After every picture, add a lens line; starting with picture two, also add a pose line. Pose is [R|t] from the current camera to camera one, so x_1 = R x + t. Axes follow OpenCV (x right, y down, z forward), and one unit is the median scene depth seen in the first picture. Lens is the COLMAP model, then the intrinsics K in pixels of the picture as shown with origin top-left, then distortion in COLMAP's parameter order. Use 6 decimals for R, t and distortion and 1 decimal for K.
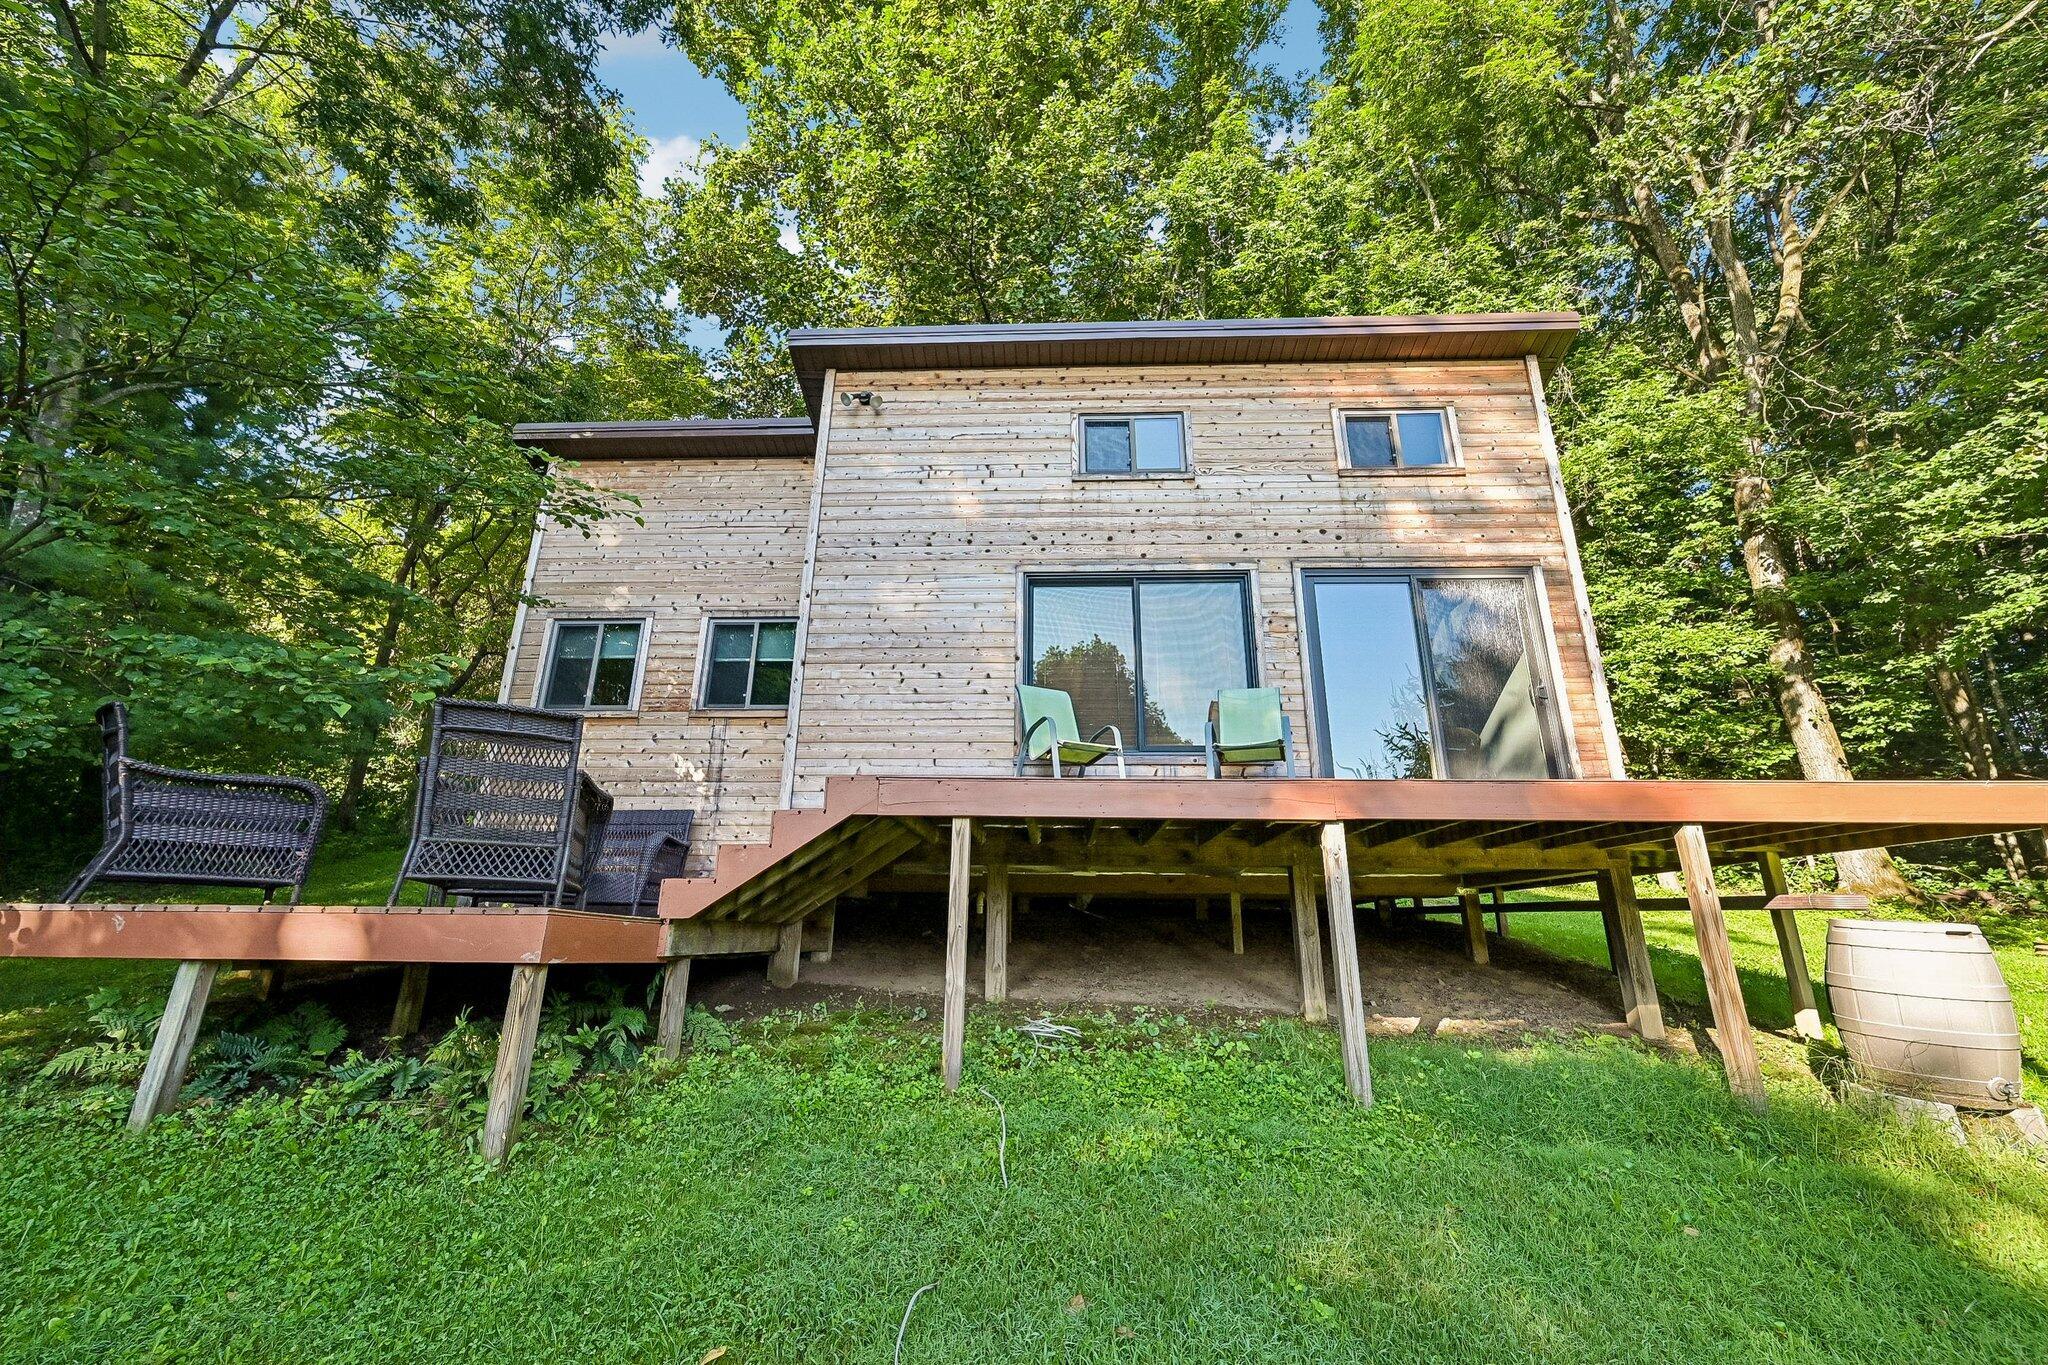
lens RADIAL K [[823.9, 0, 1024.0], [0, 823.9, 682.5], [0, 0, 1]] dist [0.000009, -0.000046]
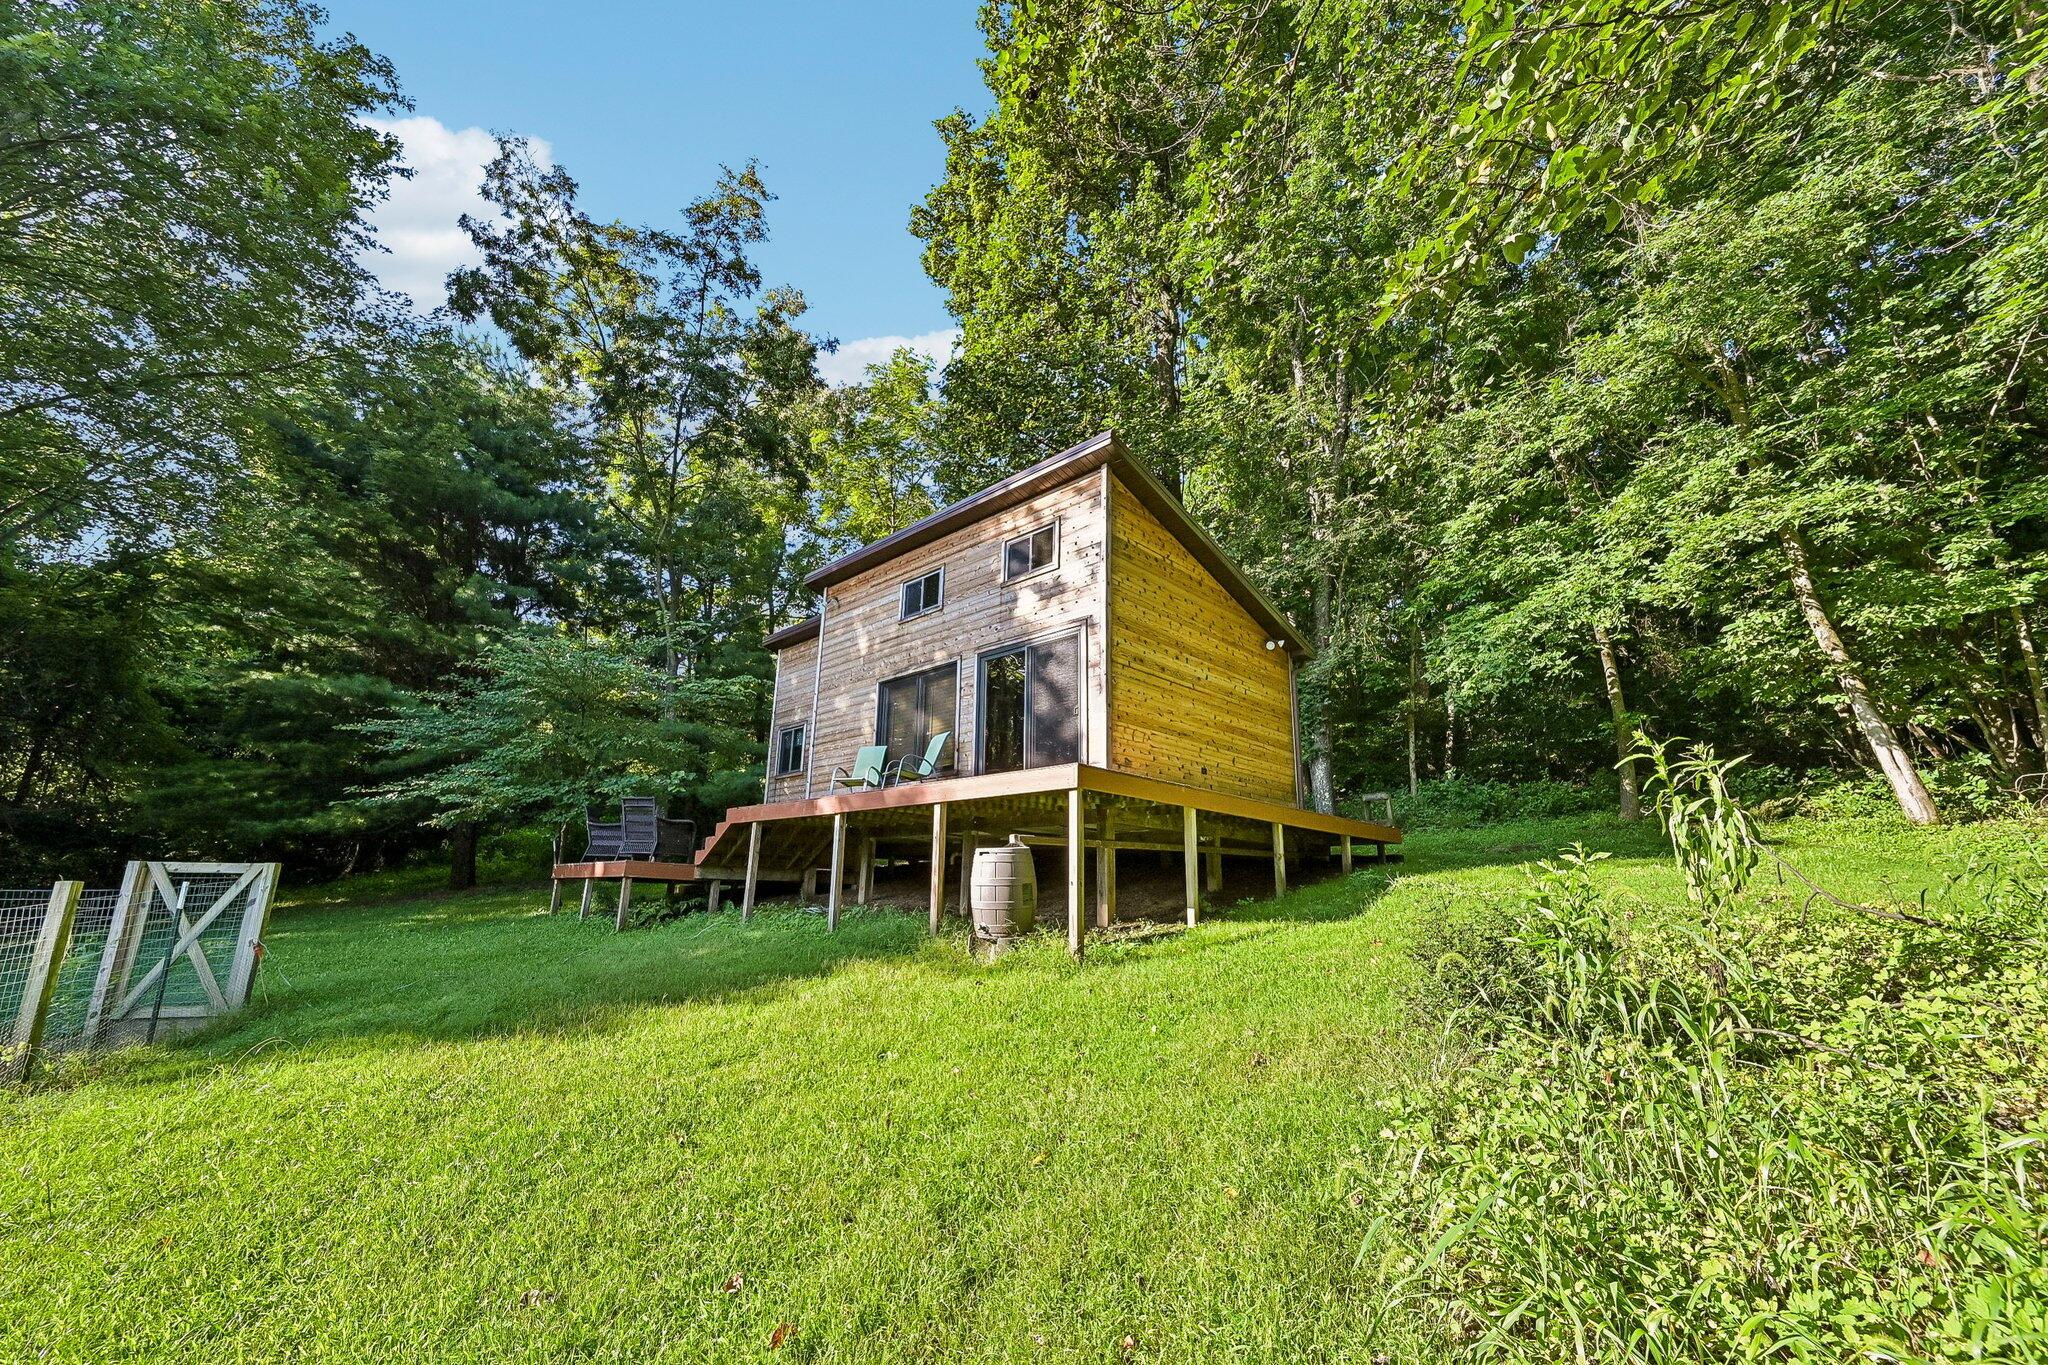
lens RADIAL K [[823.9, 0, 1024.0], [0, 823.9, 682.5], [0, 0, 1]] dist [0.000009, -0.000046]
pose [[0.750493, -0.170186, -0.638590, 1.360136], [0.188089, 0.981318, -0.040475, 0.004498], [0.633548, -0.089736, 0.768482, -0.218492]]
